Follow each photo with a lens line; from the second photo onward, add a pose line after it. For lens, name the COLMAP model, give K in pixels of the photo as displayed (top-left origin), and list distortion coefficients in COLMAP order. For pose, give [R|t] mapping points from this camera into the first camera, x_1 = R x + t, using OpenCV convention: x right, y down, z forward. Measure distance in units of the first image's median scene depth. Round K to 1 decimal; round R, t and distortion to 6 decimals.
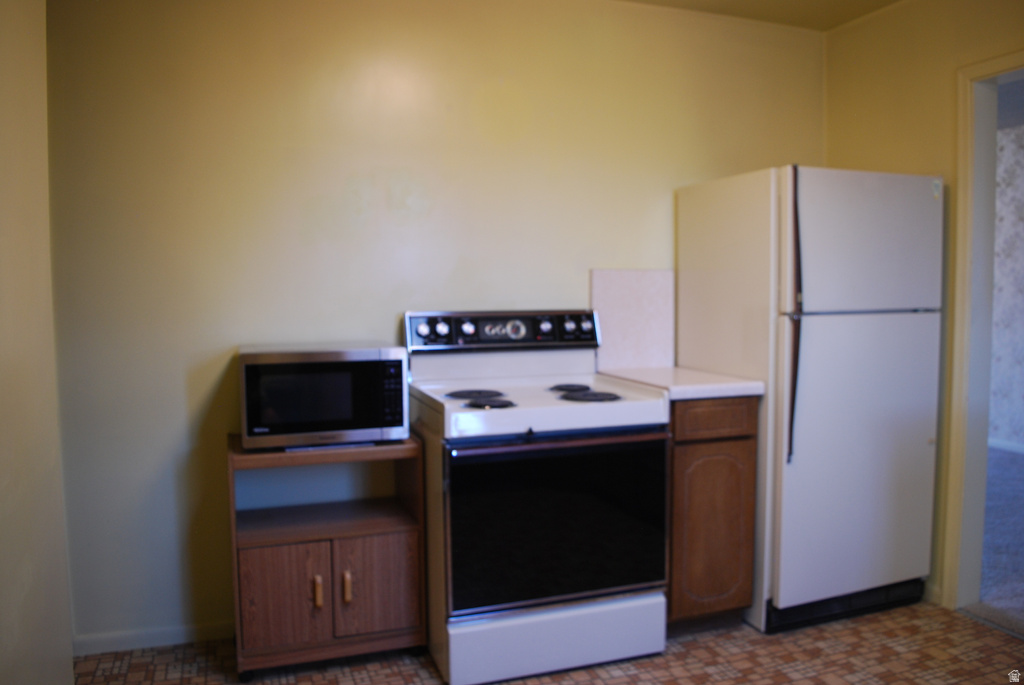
lens RADIAL K [[799.0, 0, 509.9], [0, 799.0, 338.5], [0, 0, 1]] dist [-0.093135, 0.020539]
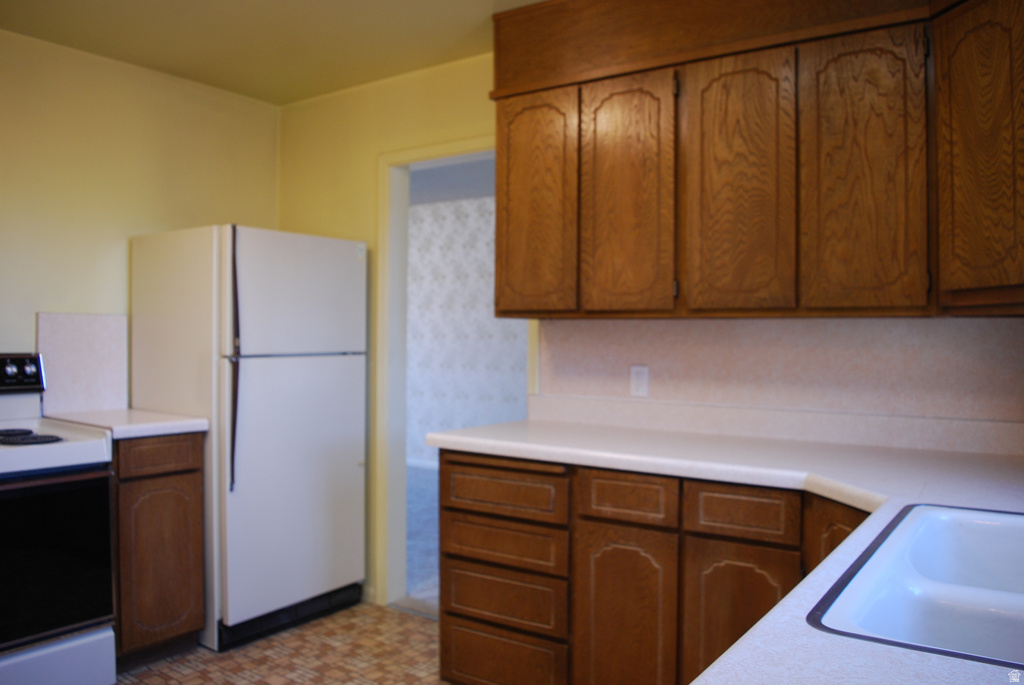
lens RADIAL K [[799.0, 0, 509.9], [0, 799.0, 338.5], [0, 0, 1]] dist [-0.093135, 0.020539]
pose [[0.819516, 0.009485, 0.572977, 0.037973], [0.022370, 0.998571, -0.048525, 0.006065], [-0.572619, 0.052585, 0.818133, -0.138048]]
